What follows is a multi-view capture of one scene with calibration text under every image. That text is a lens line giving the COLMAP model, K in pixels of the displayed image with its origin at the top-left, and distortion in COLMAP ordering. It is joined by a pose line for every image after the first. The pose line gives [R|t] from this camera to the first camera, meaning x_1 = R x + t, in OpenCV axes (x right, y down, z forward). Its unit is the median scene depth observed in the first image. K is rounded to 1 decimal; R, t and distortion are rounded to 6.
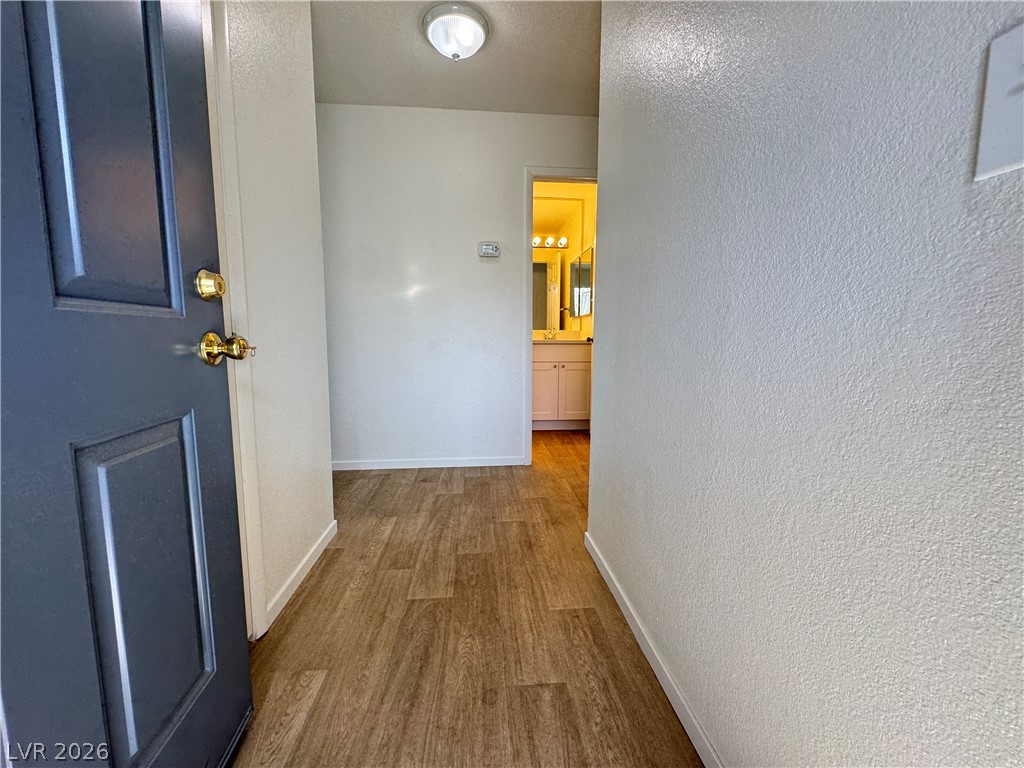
lens RADIAL K [[409.5, 0, 514.0], [0, 409.5, 383.4], [0, 0, 1]] dist [-0.002742, 0.000324]
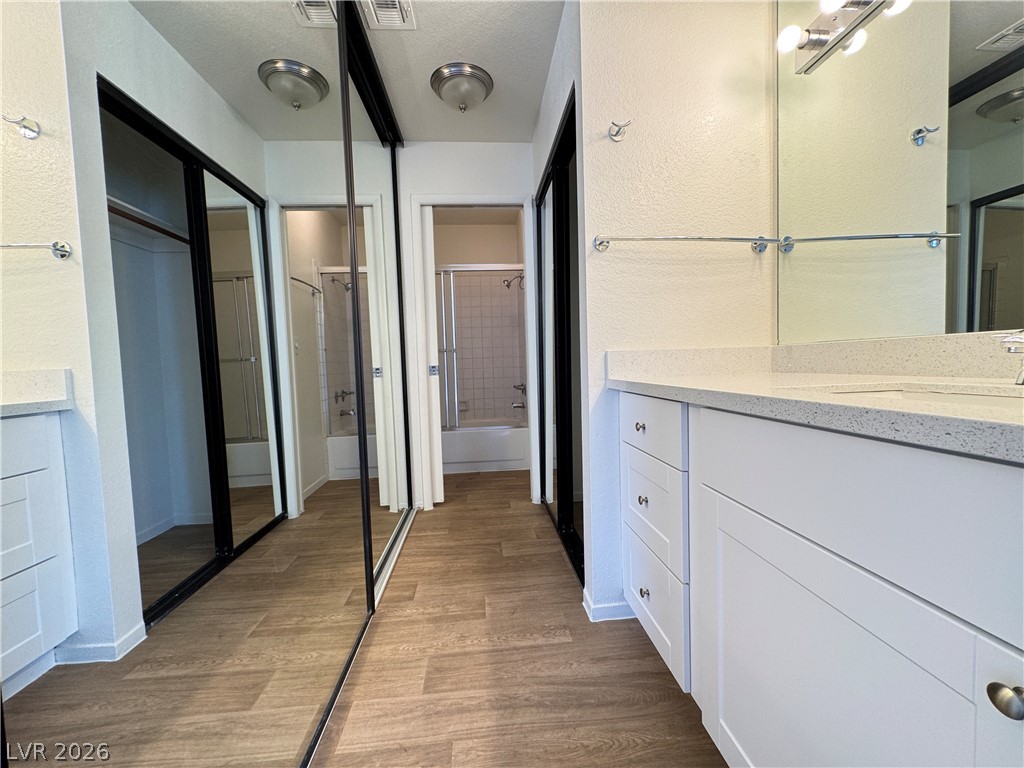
lens RADIAL K [[409.5, 0, 511.8], [0, 409.5, 387.9], [0, 0, 1]] dist [-0.002742, 0.000324]
pose [[0.001439, 0.059075, -0.998253, 1.240246], [-0.077979, 0.995220, 0.058783, -0.139132], [0.996954, 0.077759, 0.006039, 0.997878]]
